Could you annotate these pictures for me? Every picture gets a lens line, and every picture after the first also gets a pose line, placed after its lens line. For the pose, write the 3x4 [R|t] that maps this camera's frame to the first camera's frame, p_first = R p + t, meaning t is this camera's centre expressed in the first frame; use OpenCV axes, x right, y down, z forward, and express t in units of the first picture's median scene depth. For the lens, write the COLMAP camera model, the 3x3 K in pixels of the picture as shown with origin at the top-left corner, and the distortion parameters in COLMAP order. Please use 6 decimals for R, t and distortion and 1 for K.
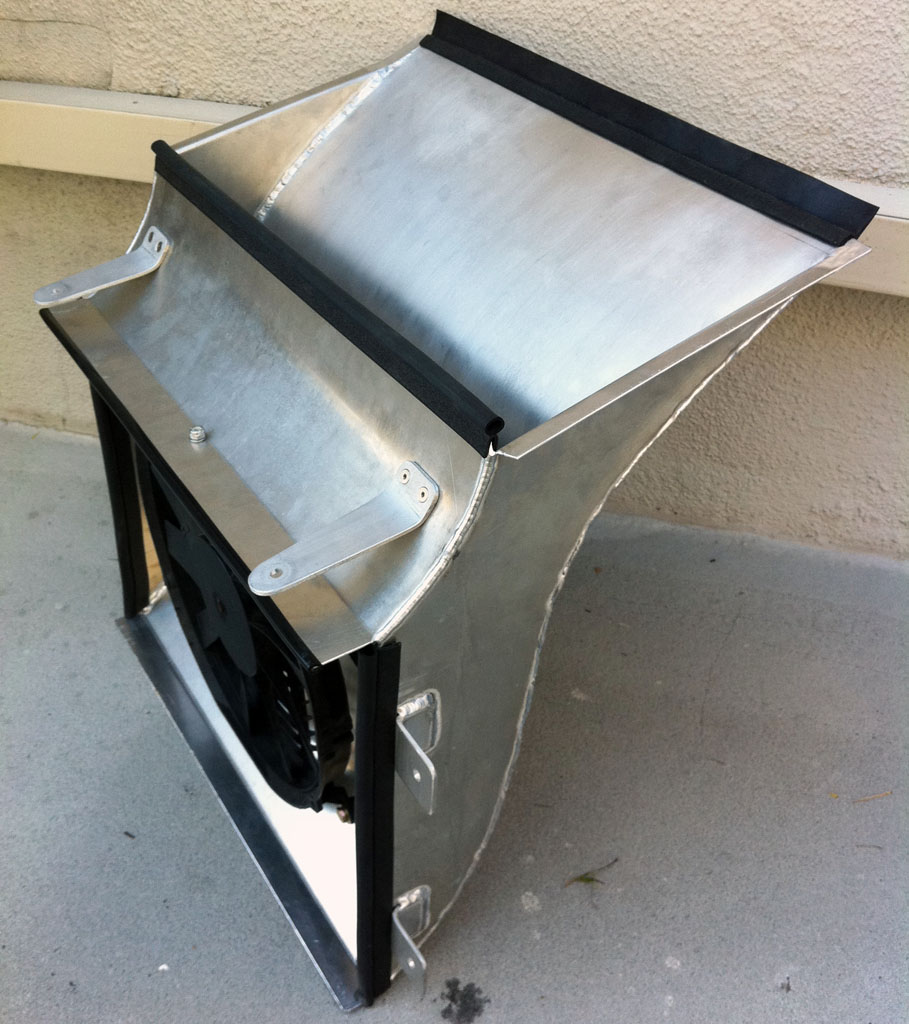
lens RADIAL K [[1160.3, 0, 455.4], [0, 1160.3, 512.3], [0, 0, 1]] dist [0.035785, 0.000000]
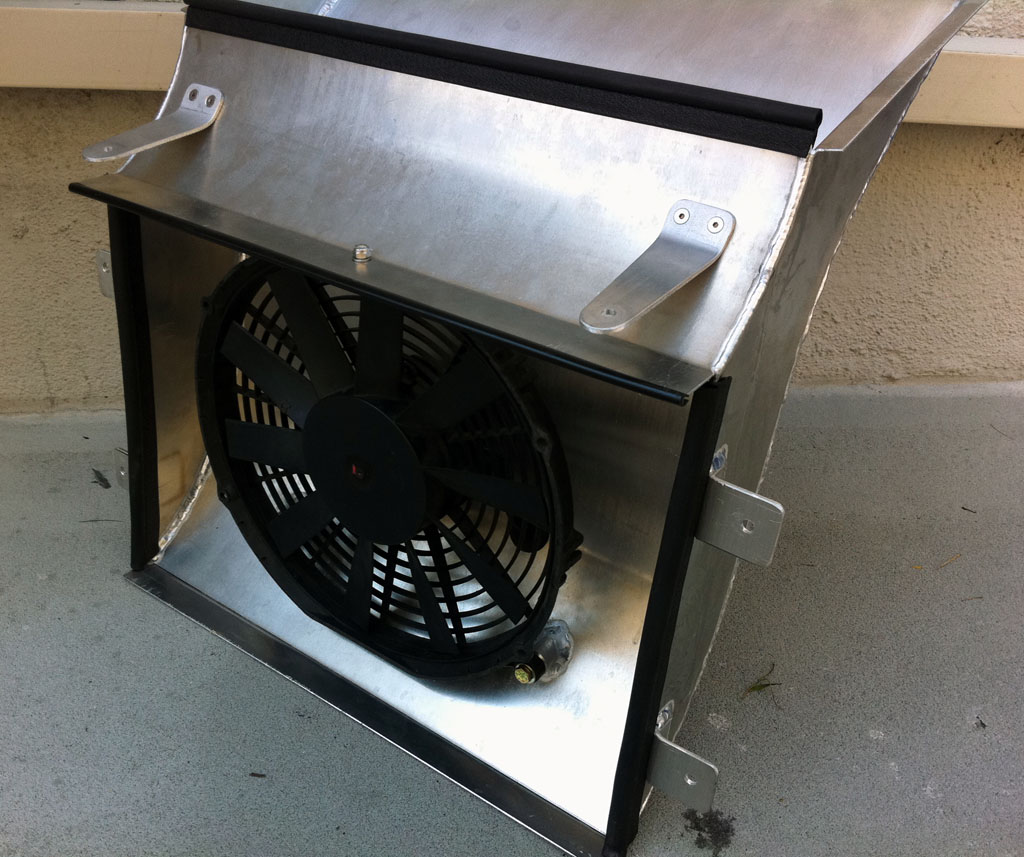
lens RADIAL K [[1070.2, 0, 509.4], [0, 1070.2, 424.3], [0, 0, 1]] dist [0.000974, 0.000000]
pose [[0.930834, -0.144954, 0.335463, -0.298837], [0.183206, 0.979379, -0.085165, 0.112084], [-0.316201, 0.140733, 0.938196, 0.151326]]
